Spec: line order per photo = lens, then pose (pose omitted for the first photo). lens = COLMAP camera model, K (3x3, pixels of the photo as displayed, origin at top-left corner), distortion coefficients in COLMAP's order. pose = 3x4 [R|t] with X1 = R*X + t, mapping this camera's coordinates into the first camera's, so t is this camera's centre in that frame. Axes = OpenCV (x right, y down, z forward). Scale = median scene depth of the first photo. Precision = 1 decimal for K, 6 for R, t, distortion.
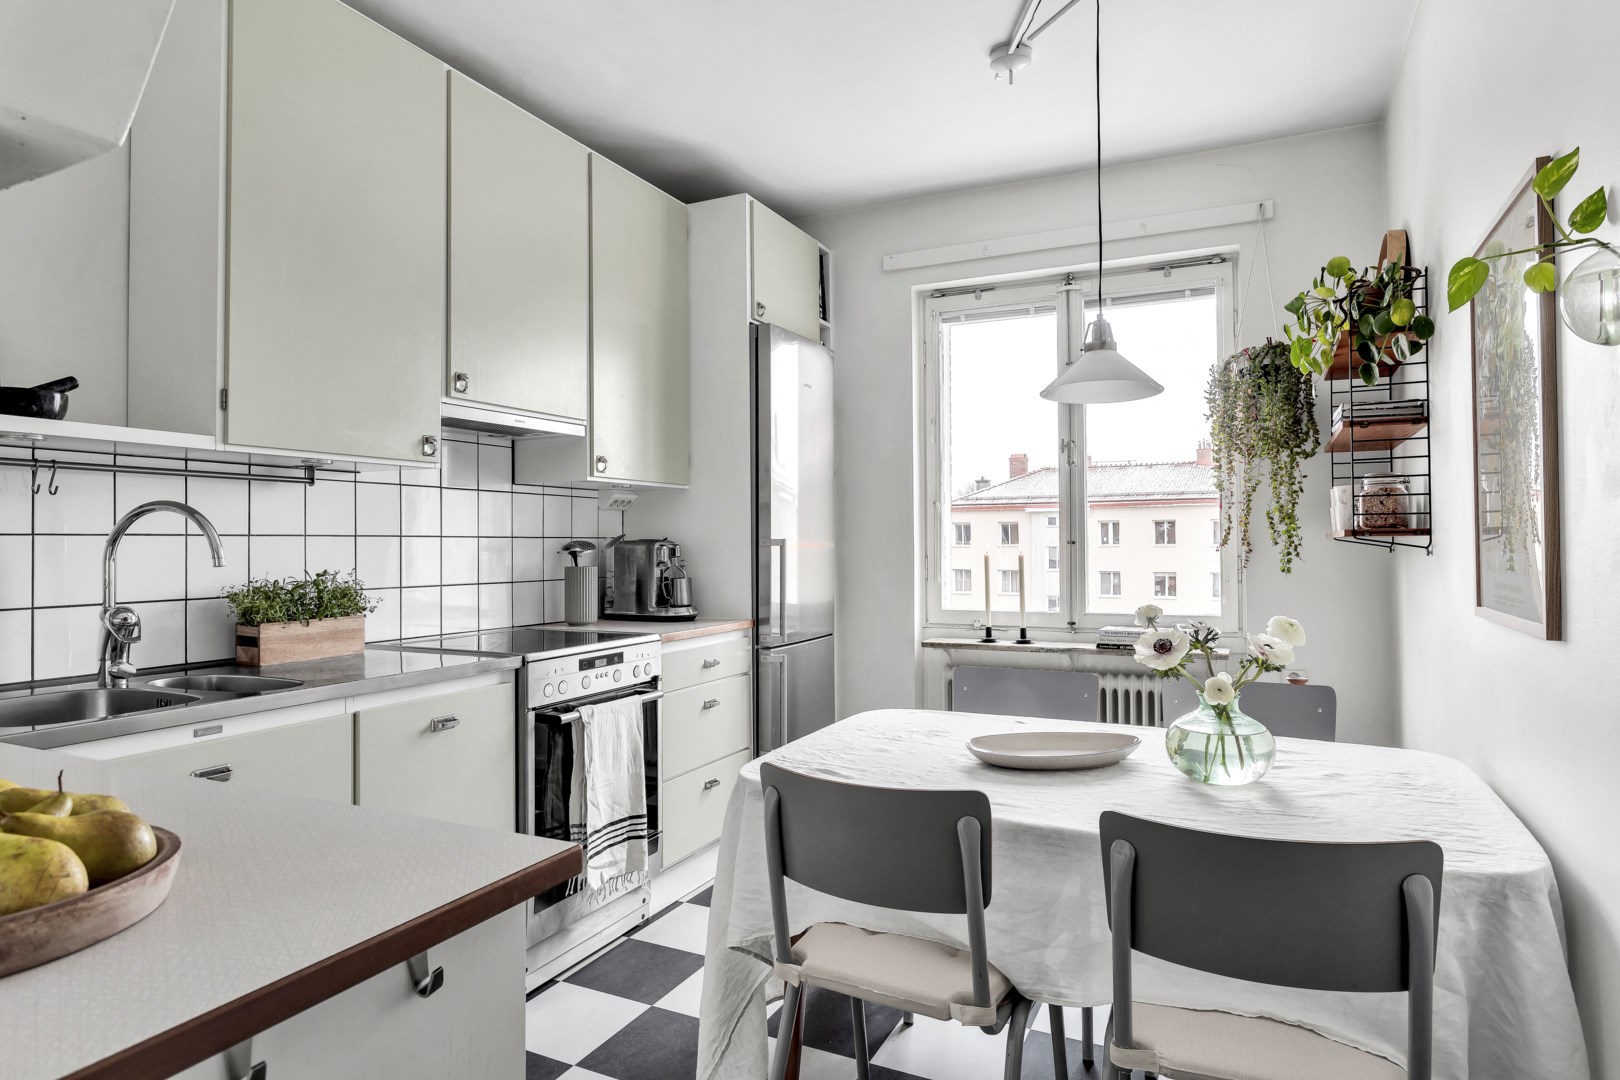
lens RADIAL K [[951.8, 0, 795.9], [0, 951.8, 544.4], [0, 0, 1]] dist [0.014403, -0.000408]
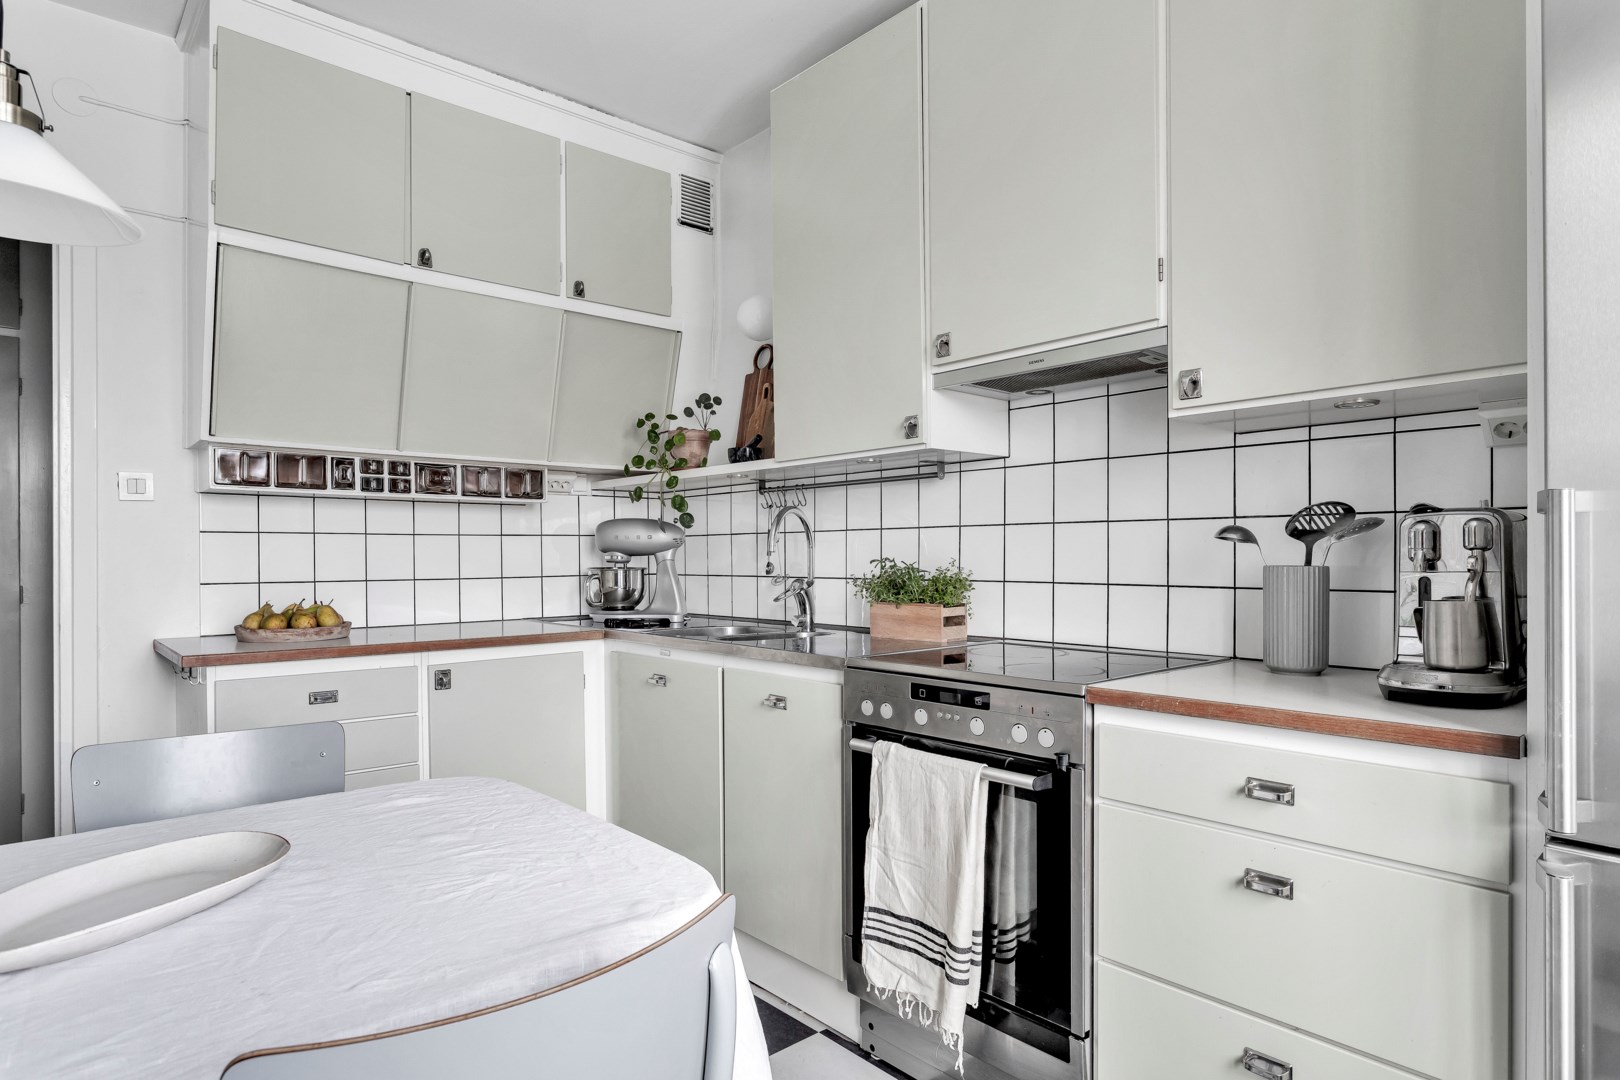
lens RADIAL K [[951.8, 0, 813.3], [0, 951.8, 545.5], [0, 0, 1]] dist [0.014403, -0.000408]
pose [[-0.387612, -0.004728, -0.921811, 0.360536], [0.003297, 0.999973, -0.006515, 0.013291], [0.921817, -0.005564, -0.387586, 0.885168]]
